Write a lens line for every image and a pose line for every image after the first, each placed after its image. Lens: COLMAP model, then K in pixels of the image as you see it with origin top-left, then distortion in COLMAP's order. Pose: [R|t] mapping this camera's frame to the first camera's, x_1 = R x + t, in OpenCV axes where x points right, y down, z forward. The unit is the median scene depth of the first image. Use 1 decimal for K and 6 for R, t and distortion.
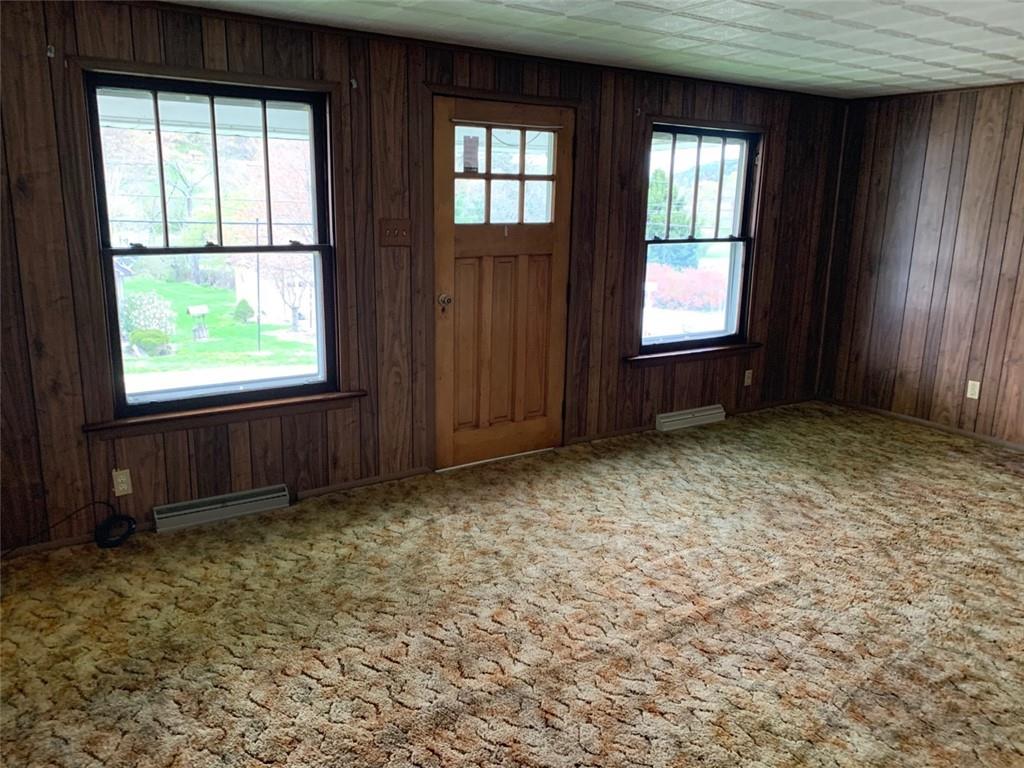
lens RADIAL K [[782.2, 0, 508.3], [0, 782.2, 379.7], [0, 0, 1]] dist [0.056144, -0.071328]
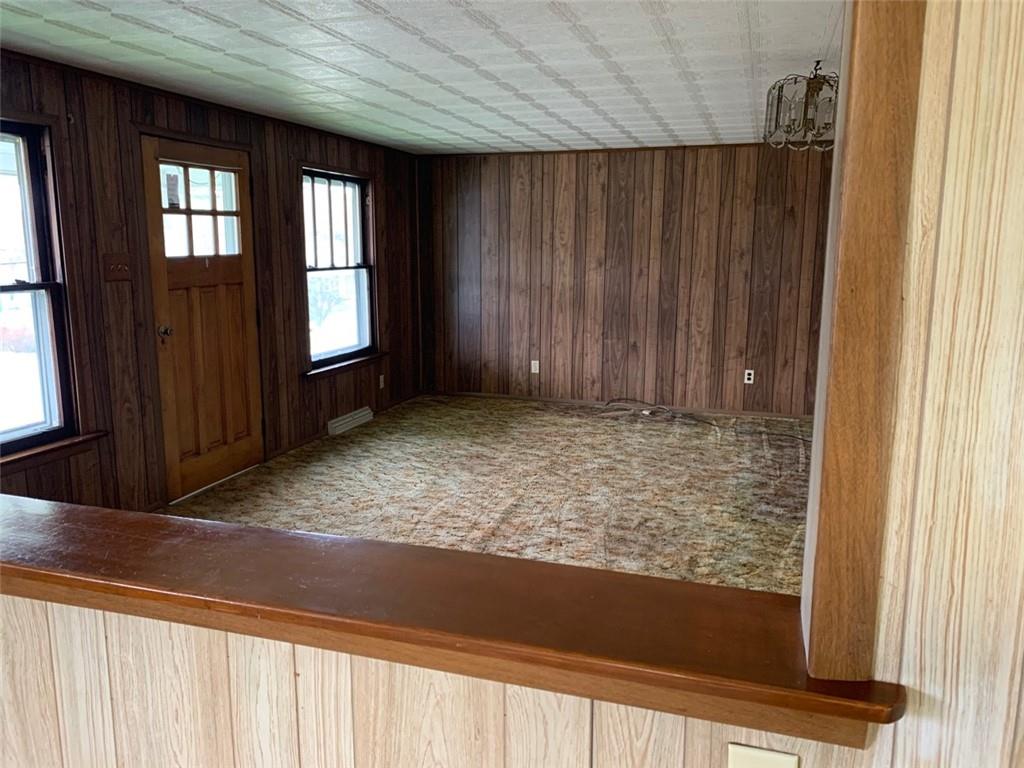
lens RADIAL K [[782.2, 0, 515.5], [0, 782.2, 377.8], [0, 0, 1]] dist [0.056144, -0.071328]
pose [[0.772022, -0.127439, 0.622689, -0.369434], [0.159363, 0.987210, 0.004461, 0.025062], [-0.615293, 0.095790, 0.782457, -0.074590]]
